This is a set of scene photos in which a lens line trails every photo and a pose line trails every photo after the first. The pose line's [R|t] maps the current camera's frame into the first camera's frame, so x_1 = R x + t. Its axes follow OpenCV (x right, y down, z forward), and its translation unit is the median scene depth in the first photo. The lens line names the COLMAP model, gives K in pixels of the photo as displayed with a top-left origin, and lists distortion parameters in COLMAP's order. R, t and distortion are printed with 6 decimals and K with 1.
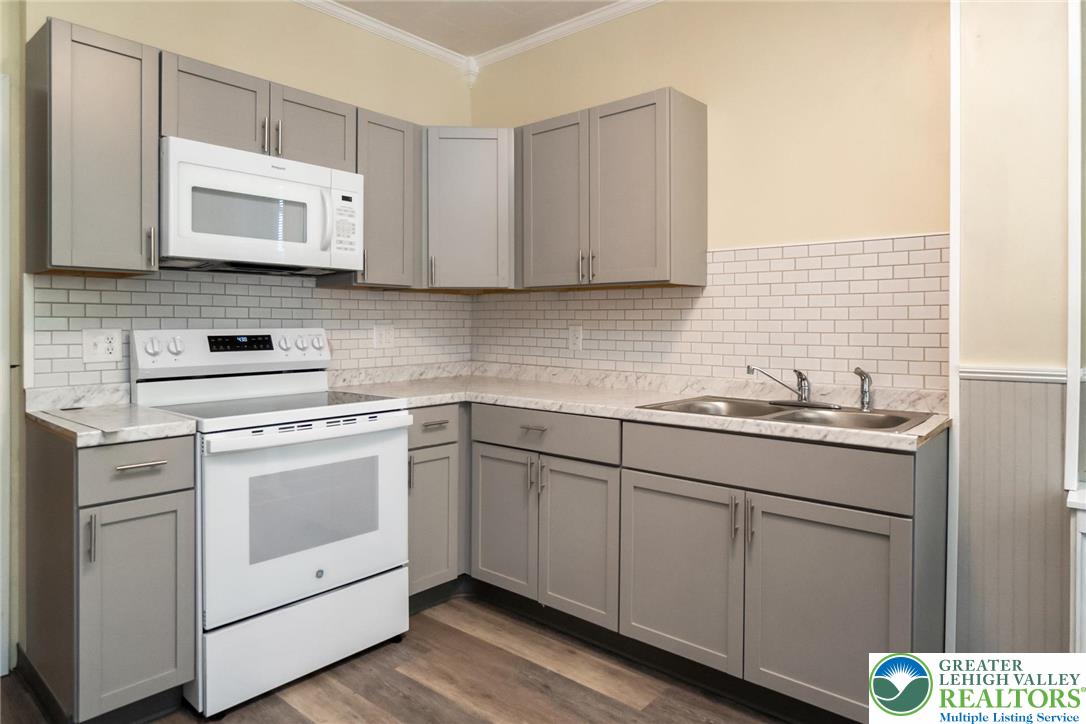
lens RADIAL K [[664.4, 0, 543.0], [0, 664.4, 325.3], [0, 0, 1]] dist [0.000472, -0.000510]
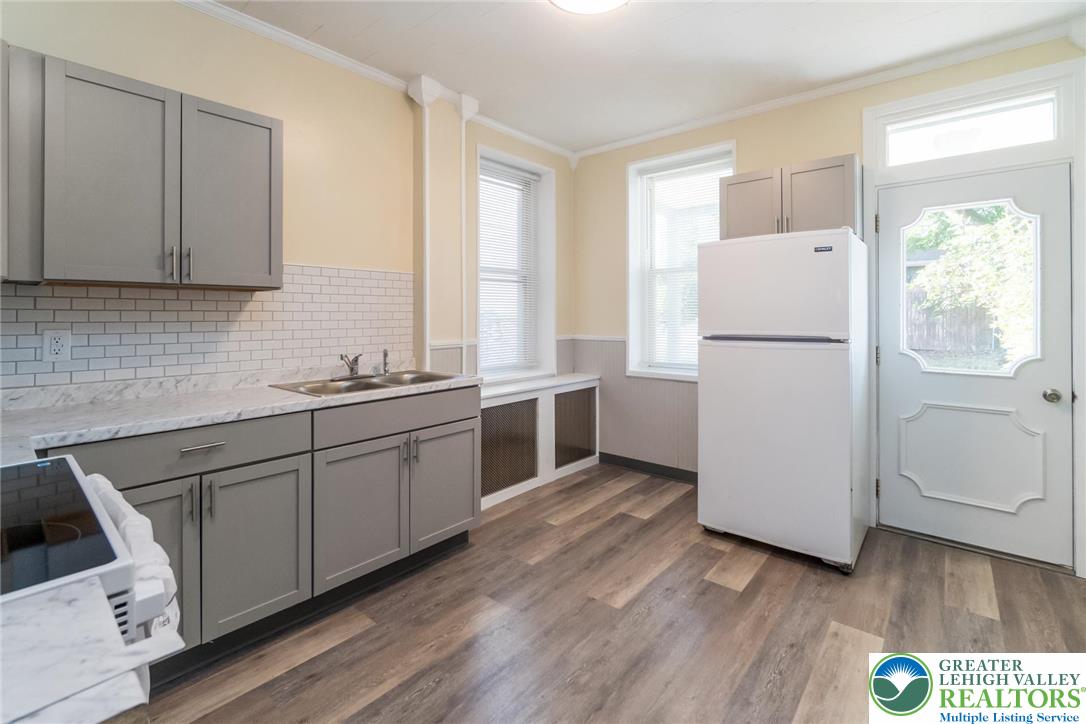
lens RADIAL K [[478.1, 0, 543.0], [0, 478.1, 313.2], [0, 0, 1]] dist [-0.000775, 0.000064]
pose [[0.005203, 0.001704, 0.999985, -0.657547], [0.004159, 0.999990, -0.001726, -0.020431], [-0.999978, 0.004168, 0.005196, 0.557343]]
